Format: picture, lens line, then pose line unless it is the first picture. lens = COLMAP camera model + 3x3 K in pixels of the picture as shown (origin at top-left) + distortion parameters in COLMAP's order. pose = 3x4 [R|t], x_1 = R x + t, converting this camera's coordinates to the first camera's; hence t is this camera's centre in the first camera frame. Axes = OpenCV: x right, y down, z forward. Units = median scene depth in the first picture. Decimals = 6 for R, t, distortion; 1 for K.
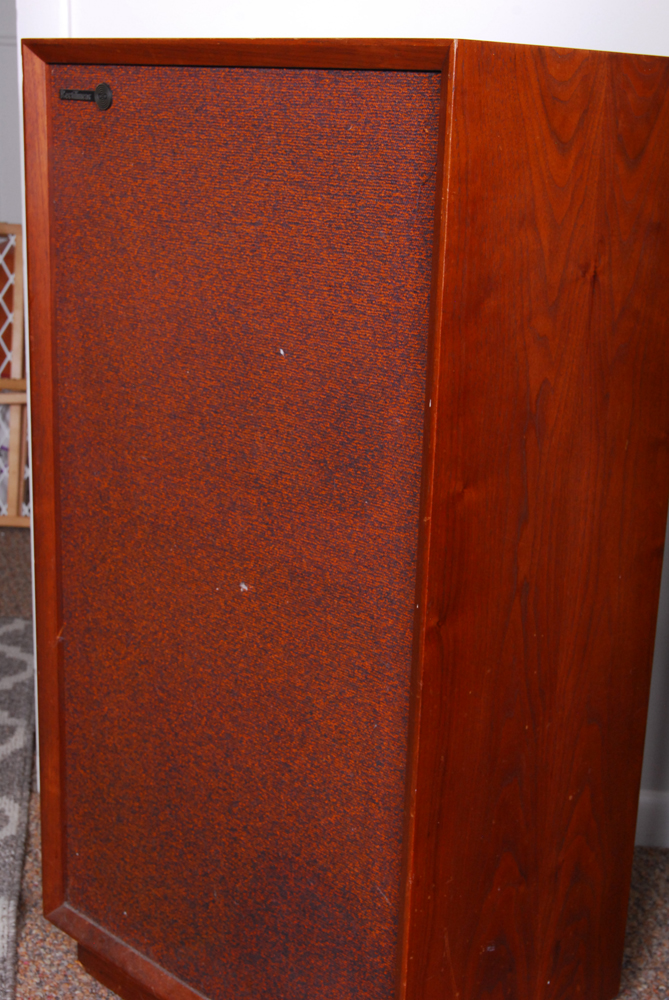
lens RADIAL K [[1708.7, 0, 334.5], [0, 1708.7, 500.0], [0, 0, 1]] dist [0.411280, 0.314903]
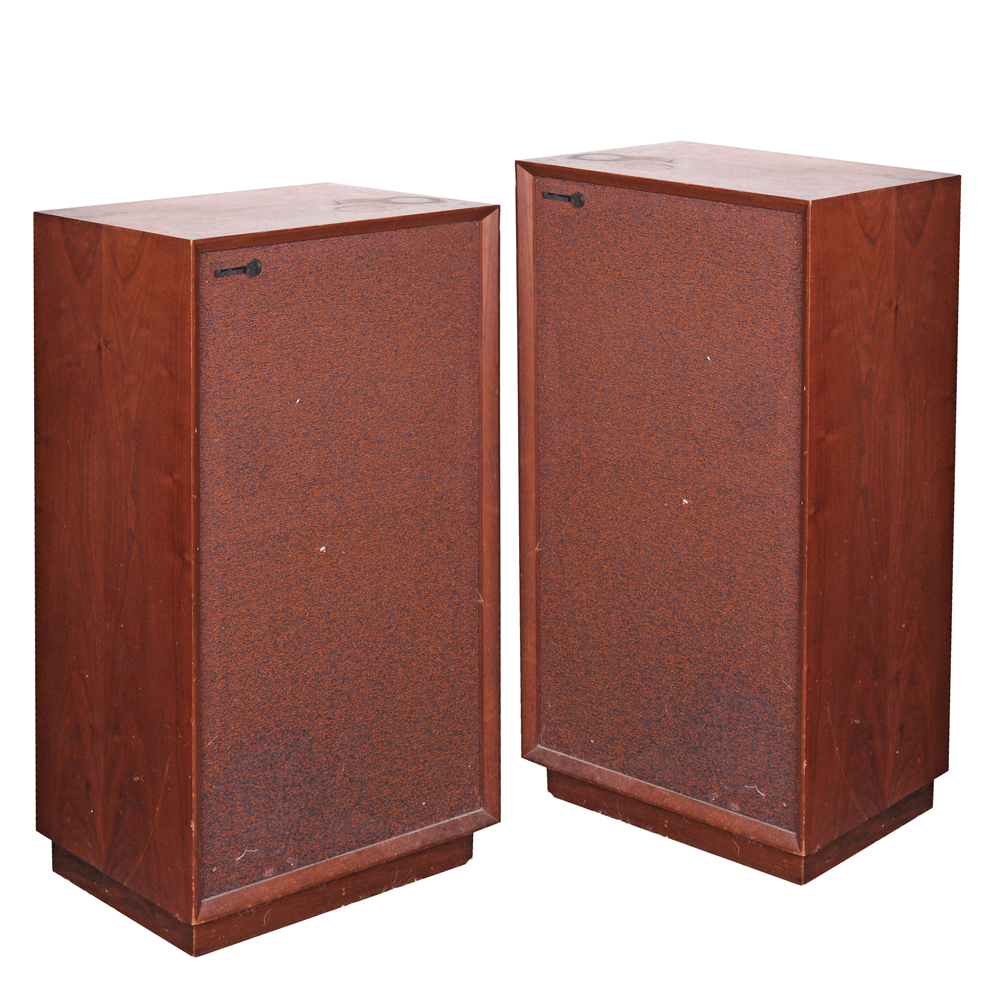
lens RADIAL K [[2379.6, 0, 497.2], [0, 2379.6, 428.1], [0, 0, 1]] dist [0.538633, 5.290592]
pose [[0.997695, -0.054937, -0.039821, -0.135565], [0.054759, 0.998484, -0.005536, -0.014979], [0.040065, 0.003343, 0.999191, -1.237424]]
